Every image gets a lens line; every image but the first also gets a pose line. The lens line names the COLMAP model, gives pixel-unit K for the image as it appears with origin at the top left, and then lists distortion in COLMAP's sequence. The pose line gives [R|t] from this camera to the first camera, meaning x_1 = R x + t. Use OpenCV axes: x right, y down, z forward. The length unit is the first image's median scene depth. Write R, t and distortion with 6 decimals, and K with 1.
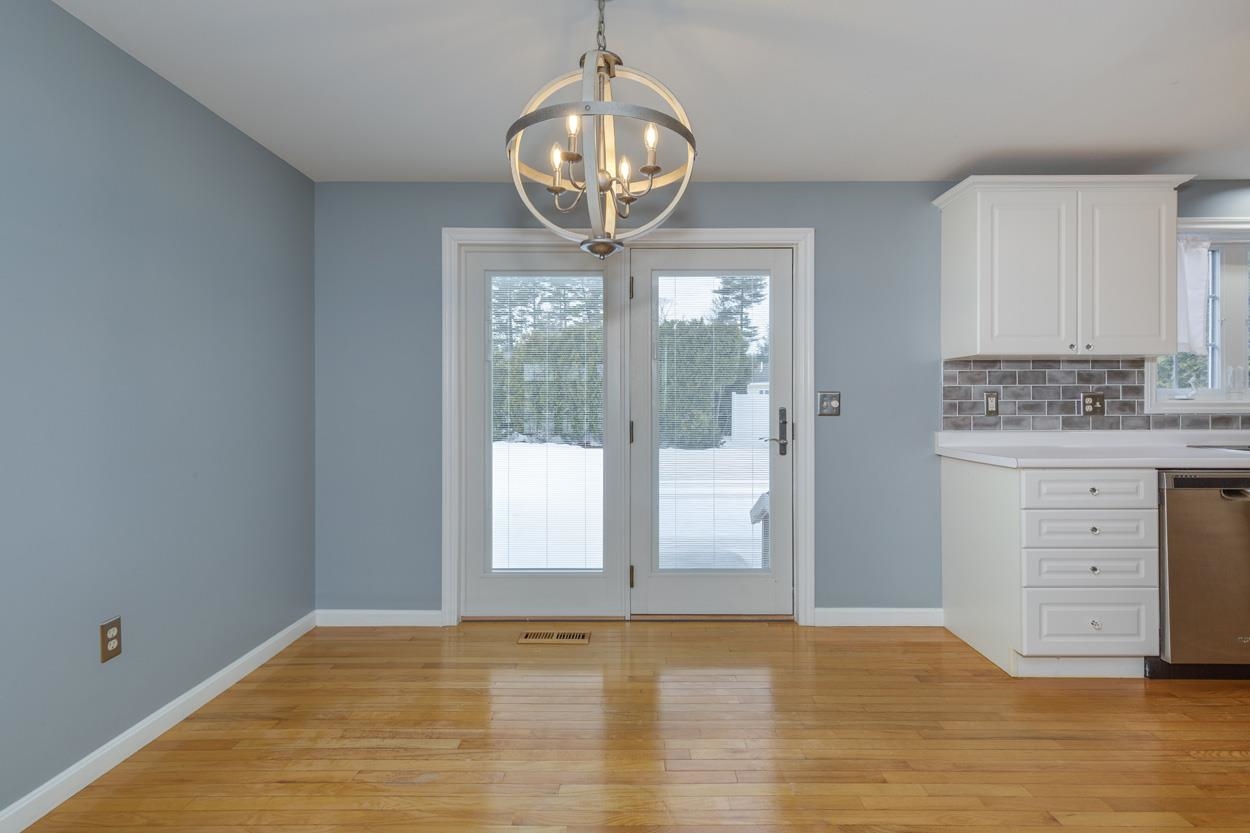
lens RADIAL K [[568.0, 0, 635.4], [0, 568.0, 398.4], [0, 0, 1]] dist [-0.000319, 0.002259]
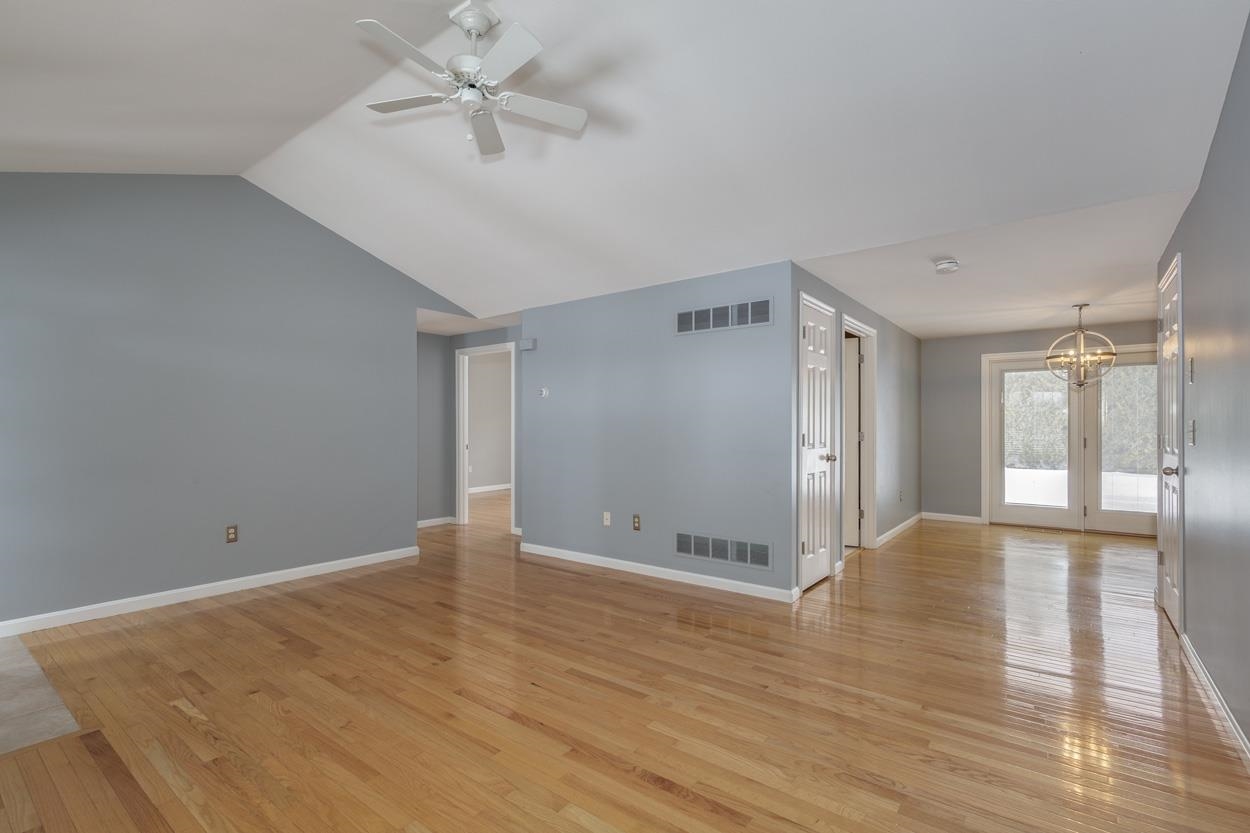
lens RADIAL K [[572.3, 0, 636.9], [0, 572.3, 411.5], [0, 0, 1]] dist [0.001589, -0.002049]
pose [[0.802638, -0.019638, -0.596143, -0.068496], [0.009142, 0.999745, -0.020624, -0.022732], [0.596396, 0.011104, 0.802613, -1.733942]]
